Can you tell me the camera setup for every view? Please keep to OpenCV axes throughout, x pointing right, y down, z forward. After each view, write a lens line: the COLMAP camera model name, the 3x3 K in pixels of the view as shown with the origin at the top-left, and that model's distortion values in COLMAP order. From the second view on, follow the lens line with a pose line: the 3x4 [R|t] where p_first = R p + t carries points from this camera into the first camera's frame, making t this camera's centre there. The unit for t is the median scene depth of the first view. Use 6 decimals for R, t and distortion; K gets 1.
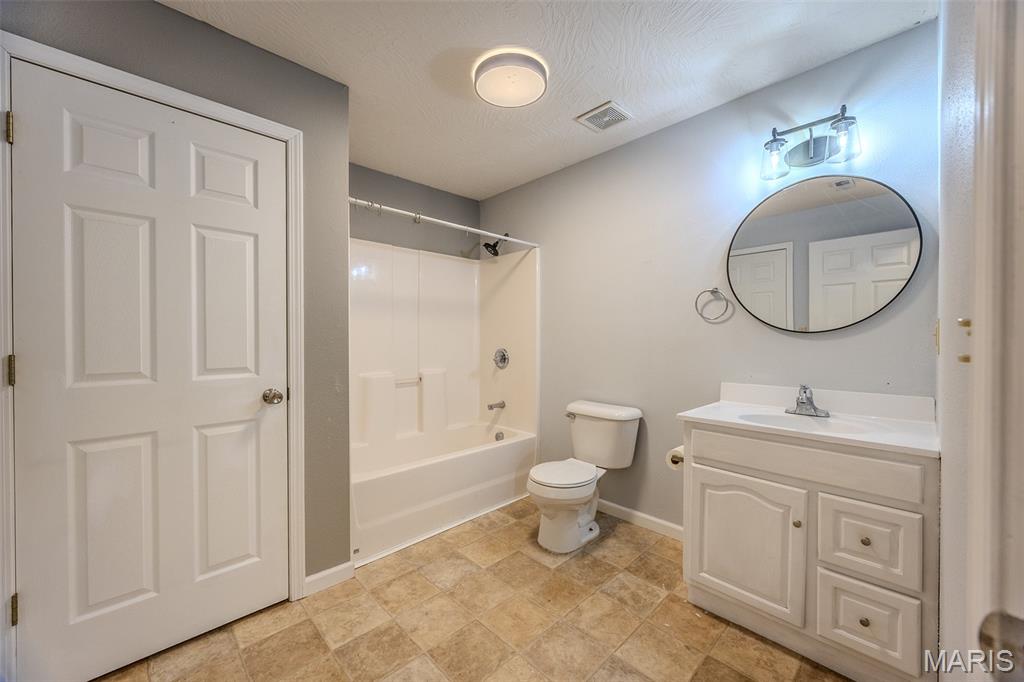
lens RADIAL K [[390.2, 0, 517.0], [0, 390.2, 340.7], [0, 0, 1]] dist [-0.000394, 0.000425]
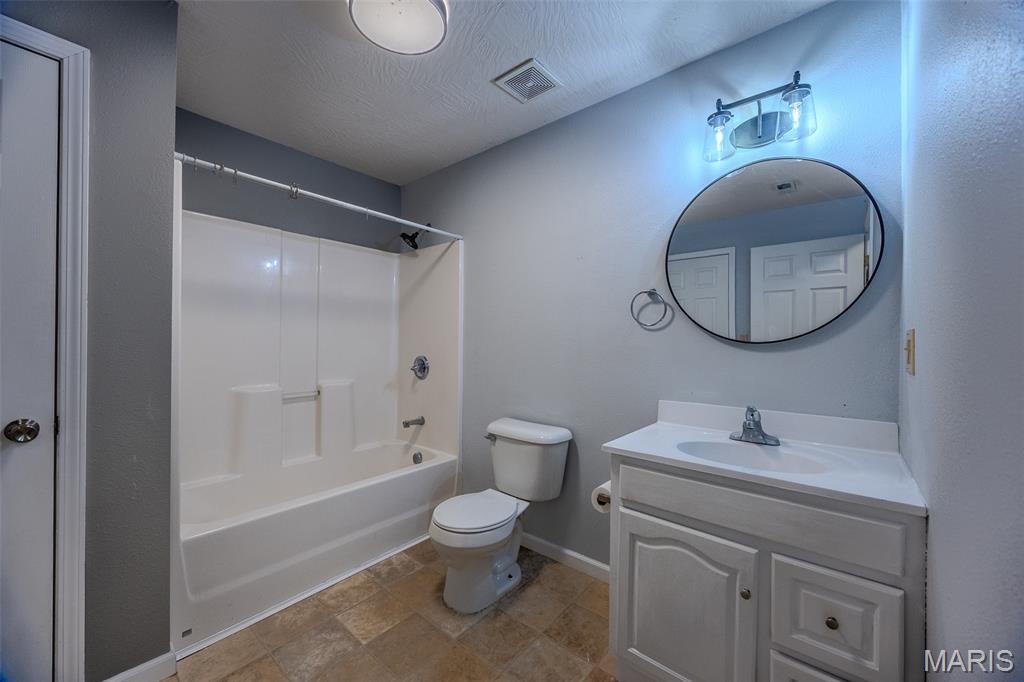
lens RADIAL K [[391.1, 0, 516.7], [0, 391.1, 340.5], [0, 0, 1]] dist [0.001490, -0.000034]
pose [[0.993759, 0.009465, 0.111150, 0.118119], [-0.008419, 0.999916, -0.009876, -0.011608], [-0.111234, 0.008878, 0.993755, 0.184142]]
